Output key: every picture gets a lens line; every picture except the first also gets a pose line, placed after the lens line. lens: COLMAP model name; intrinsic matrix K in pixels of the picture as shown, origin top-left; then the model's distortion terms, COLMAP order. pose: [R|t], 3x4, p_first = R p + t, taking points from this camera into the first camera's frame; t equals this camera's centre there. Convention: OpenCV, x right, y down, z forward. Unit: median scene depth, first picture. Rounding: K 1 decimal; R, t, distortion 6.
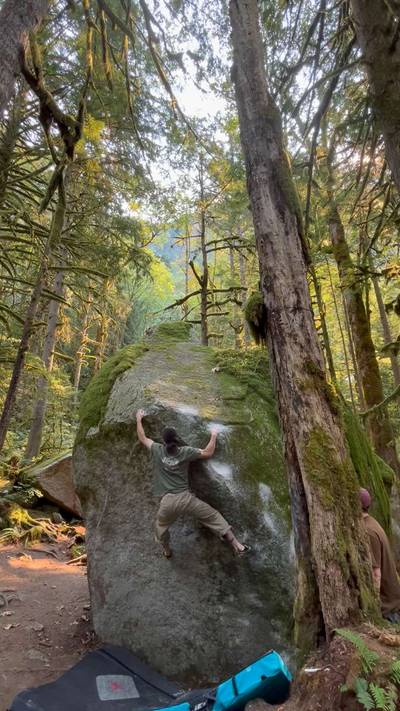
lens RADIAL K [[332.4, 0, 200.0], [0, 332.4, 355.5], [0, 0, 1]] dist [-0.002232, 0.000104]
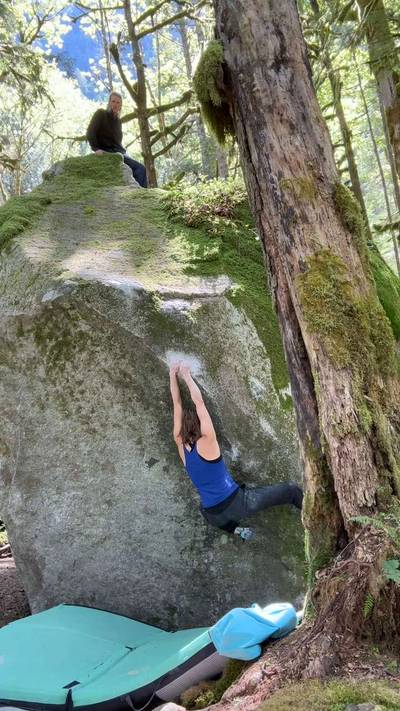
lens RADIAL K [[525.9, 0, 200.0], [0, 525.9, 355.5], [0, 0, 1]] dist [0.149119, -0.230354]
pose [[0.990642, -0.125533, 0.053566, 0.030997], [0.111370, 0.970371, 0.214421, 0.104399], [-0.078896, -0.206449, 0.975271, 0.000884]]
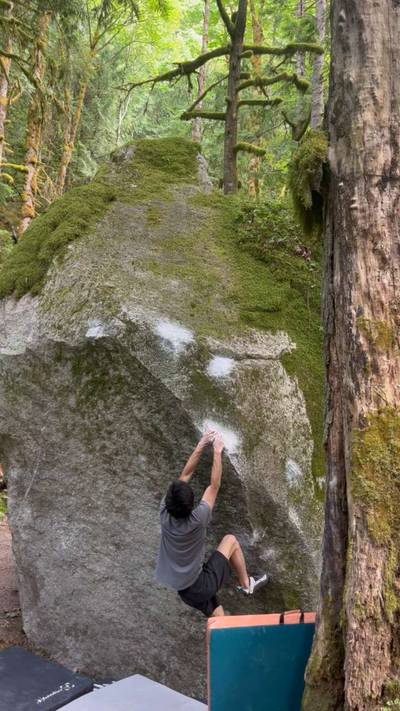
lens RADIAL K [[594.6, 0, 200.0], [0, 594.6, 355.5], [0, 0, 1]] dist [0.030109, -0.009704]
pose [[0.997514, 0.067629, -0.019788, 0.028109], [-0.058411, 0.950680, 0.304624, -0.111432], [0.039413, -0.302711, 0.952267, 0.015706]]
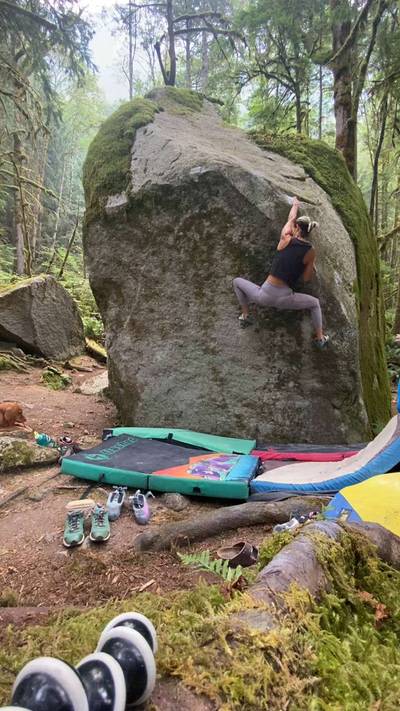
lens RADIAL K [[327.4, 0, 200.0], [0, 327.4, 355.5], [0, 0, 1]] dist [0.033424, -0.022267]
pose [[0.978375, -0.000338, 0.206840, -0.325193], [-0.079655, 0.922257, 0.378282, 0.279203], [-0.190888, -0.386578, 0.902286, 0.195926]]
